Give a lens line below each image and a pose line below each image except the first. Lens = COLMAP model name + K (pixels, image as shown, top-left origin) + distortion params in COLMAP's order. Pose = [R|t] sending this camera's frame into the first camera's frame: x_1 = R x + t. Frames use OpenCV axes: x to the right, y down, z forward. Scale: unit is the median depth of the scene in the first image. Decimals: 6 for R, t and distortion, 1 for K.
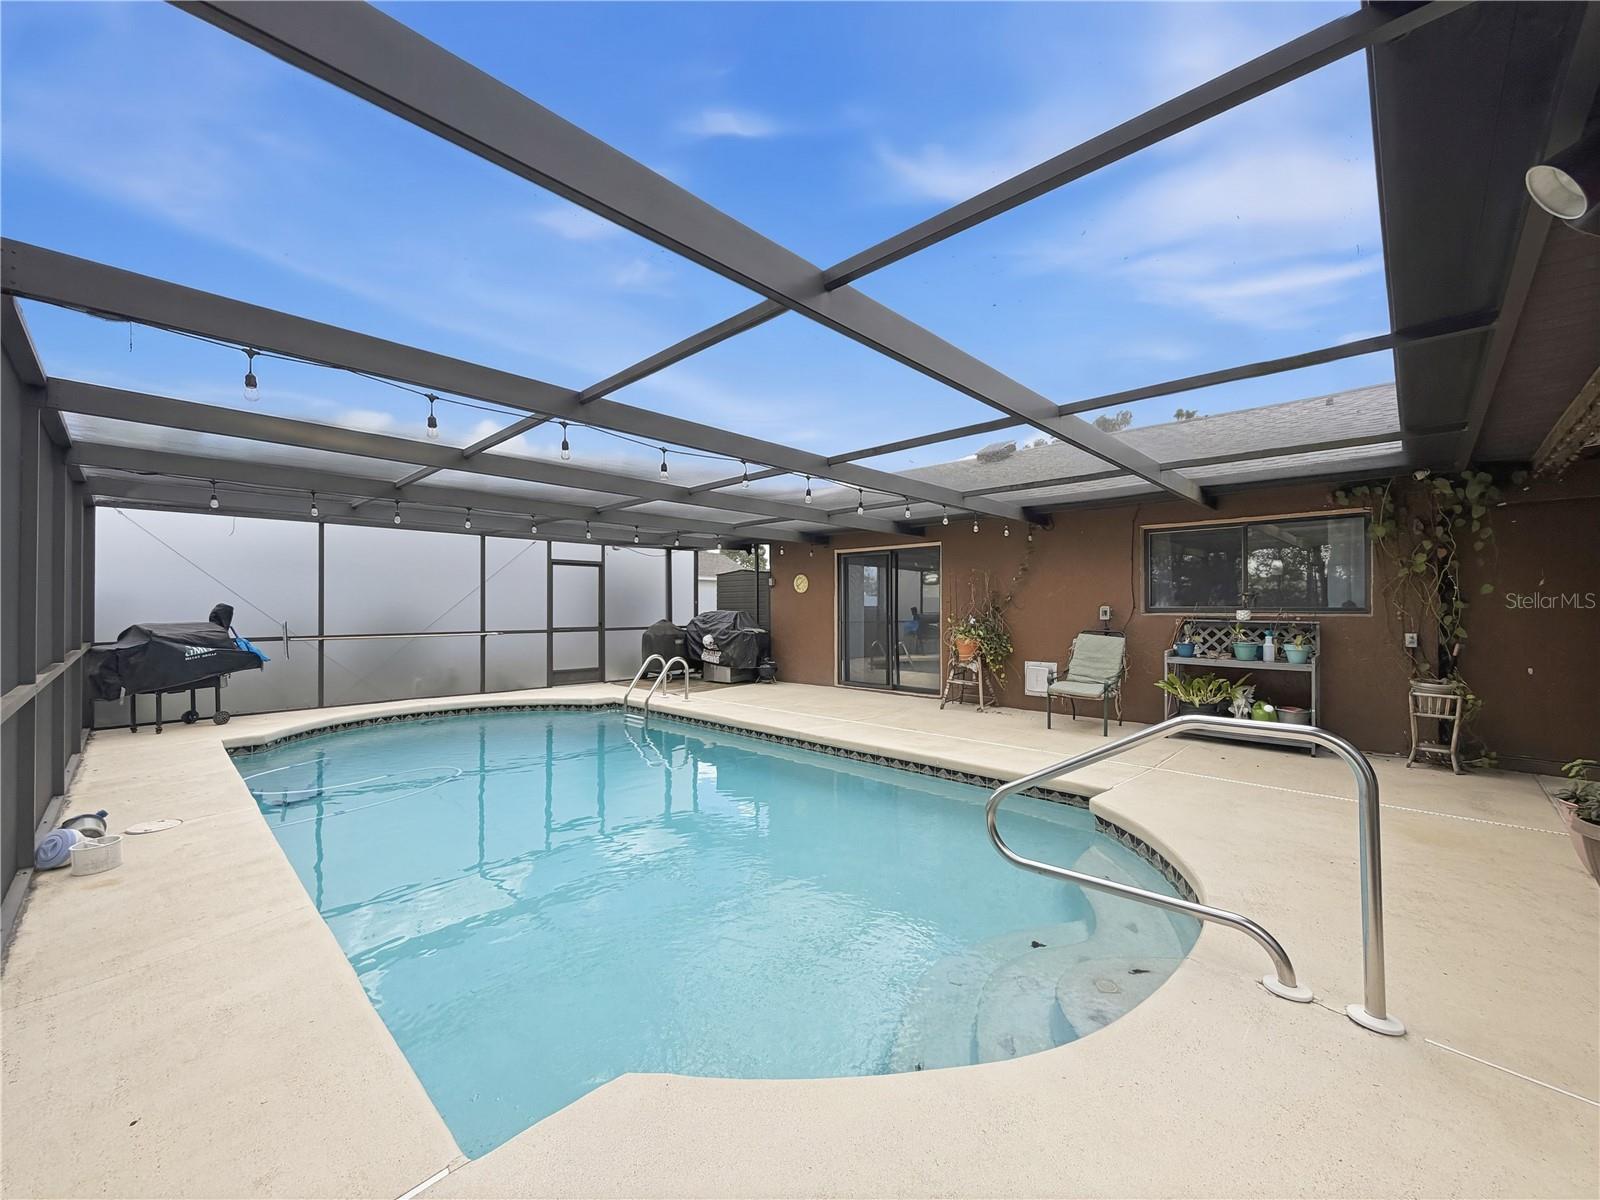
lens RADIAL K [[636.3, 0, 803.9], [0, 636.3, 601.3], [0, 0, 1]] dist [-0.001728, 0.000820]
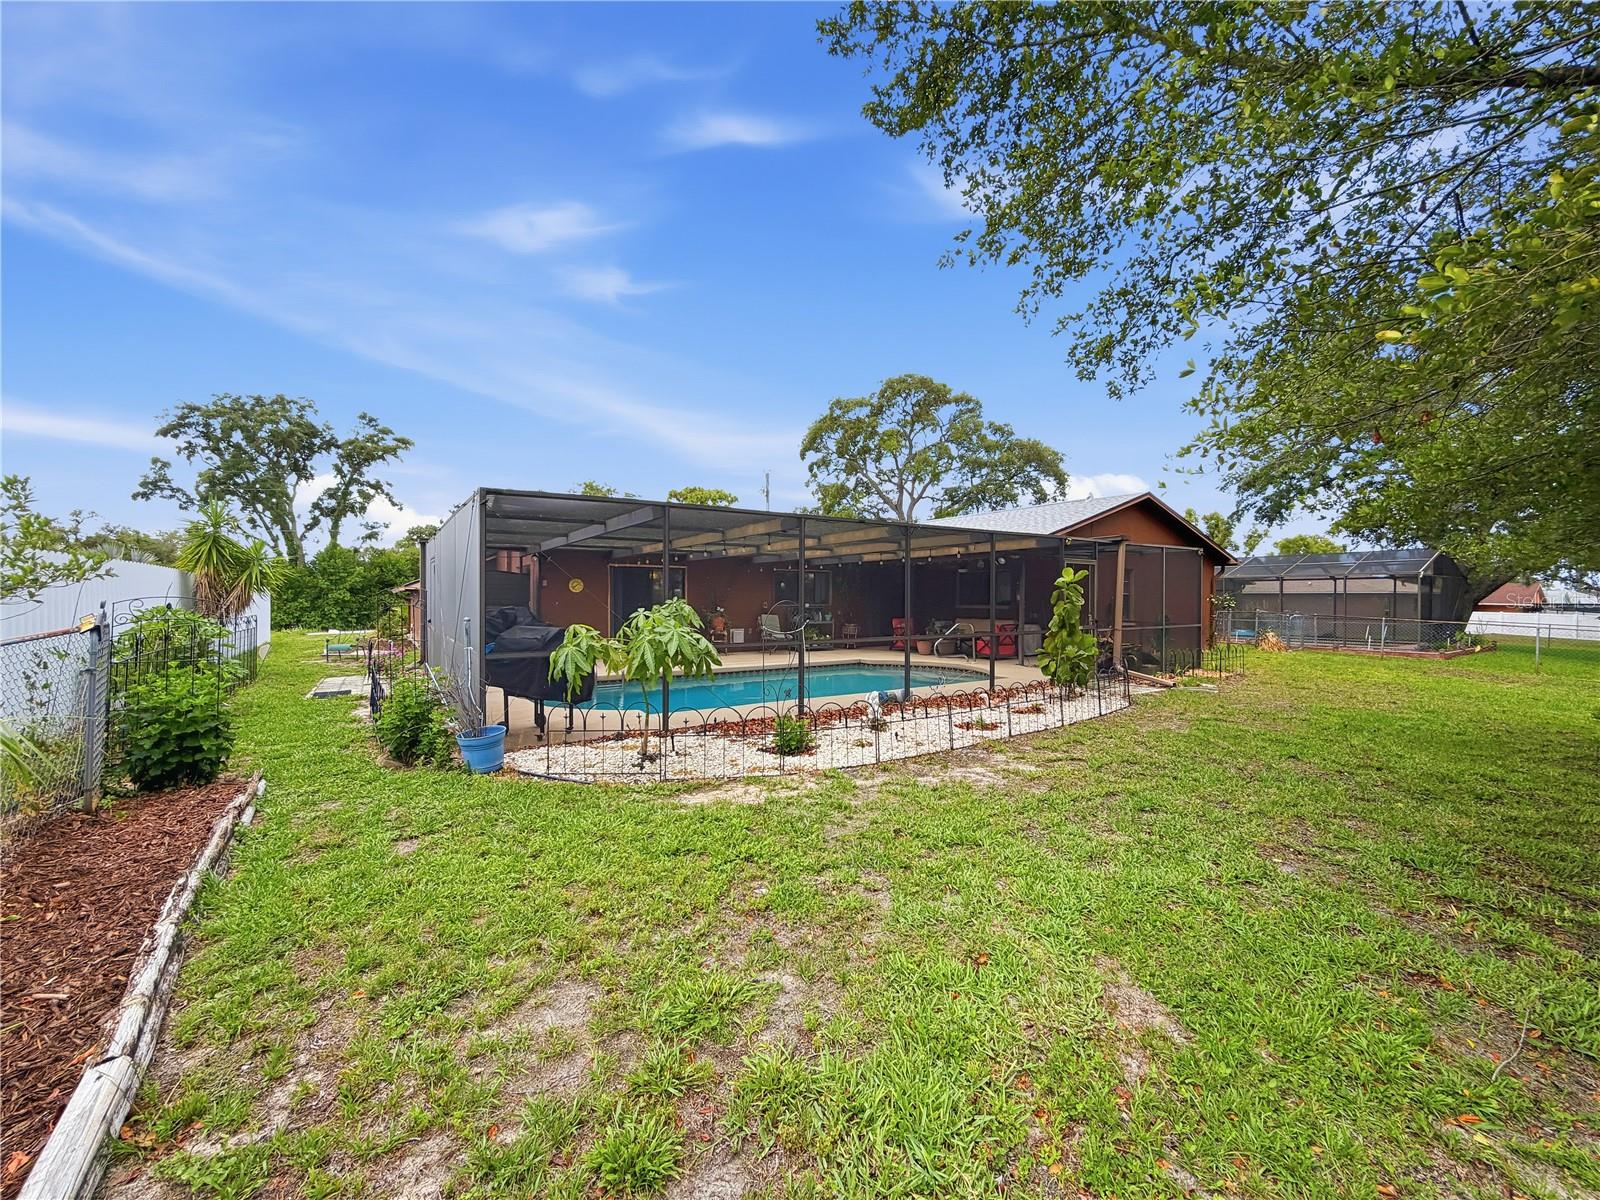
lens RADIAL K [[636.3, 0, 790.1], [0, 636.3, 598.4], [0, 0, 1]] dist [-0.001728, 0.000820]
pose [[0.238355, -0.006579, 0.971156, -2.343909], [-0.012835, 0.999868, 0.009924, -0.039865], [-0.971093, -0.014830, 0.238239, 0.468936]]
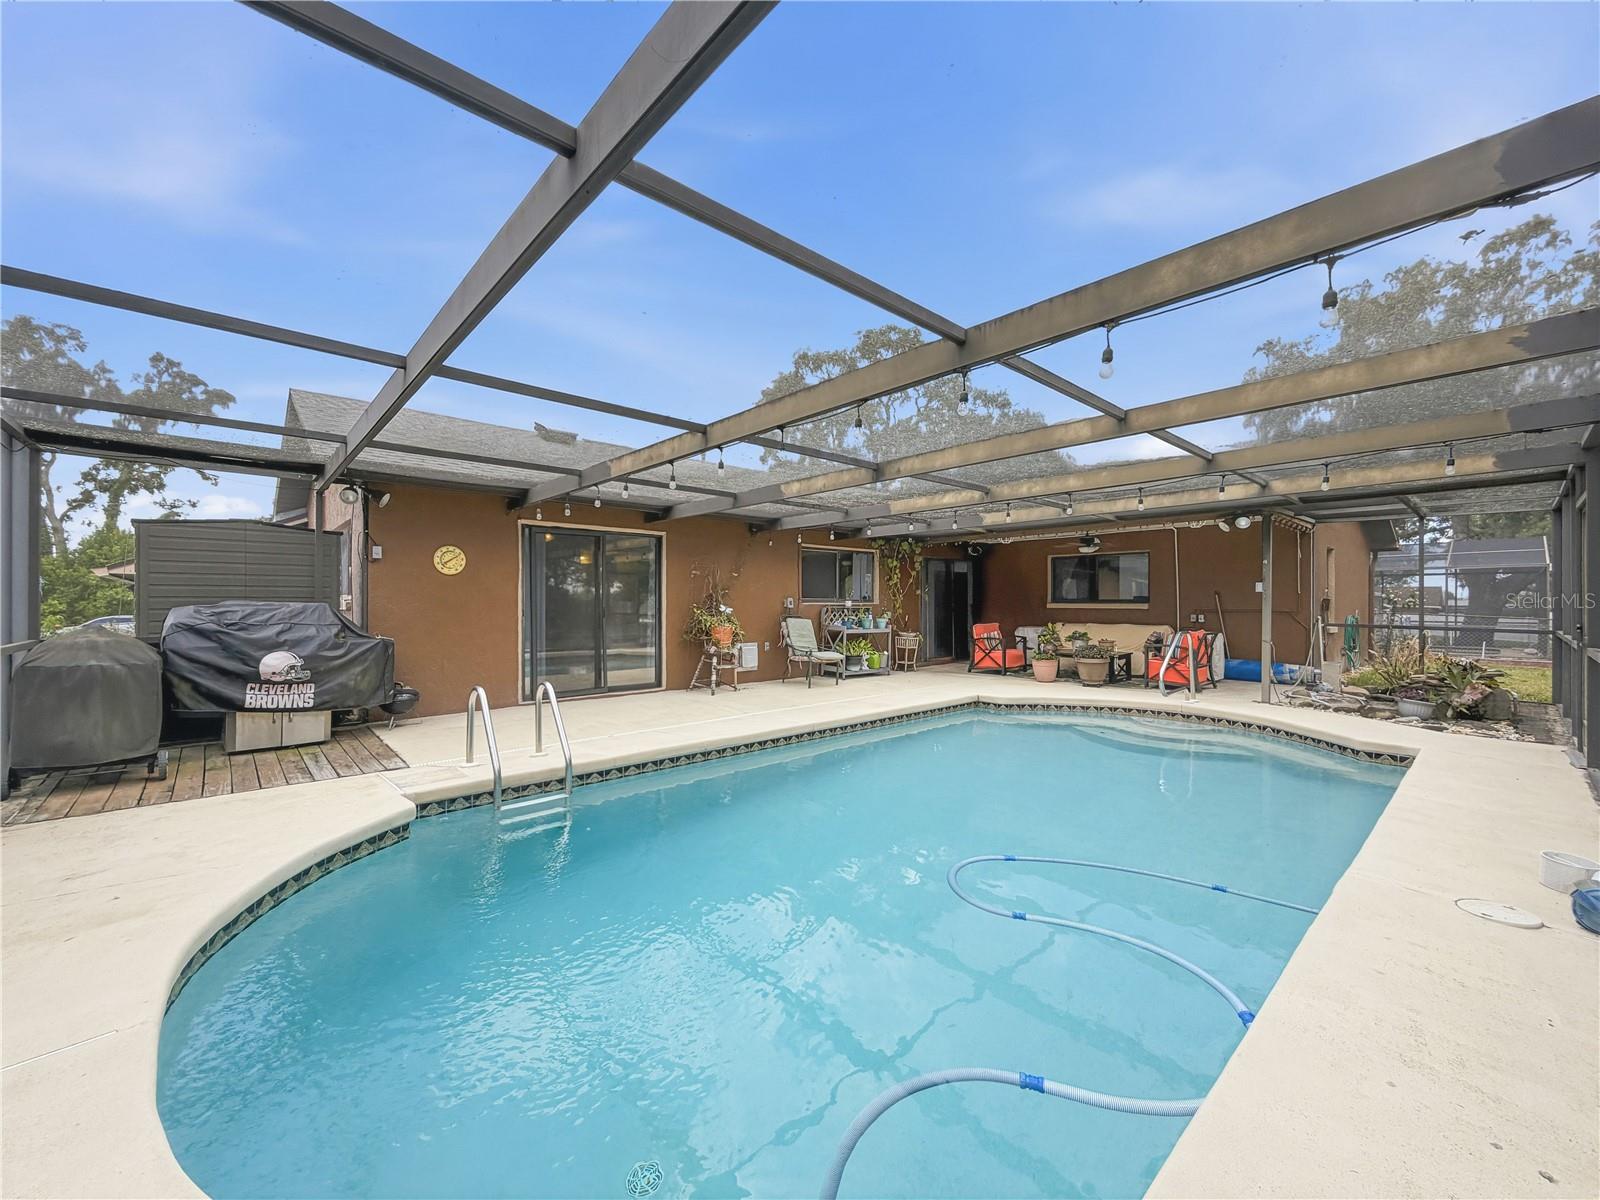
lens RADIAL K [[636.3, 0, 792.7], [0, 636.3, 597.7], [0, 0, 1]] dist [-0.001728, 0.000820]
pose [[0.084025, 0.002255, 0.996461, -1.217556], [-0.014531, 0.999894, -0.001037, 0.012209], [-0.996358, -0.014393, 0.084049, 1.158445]]
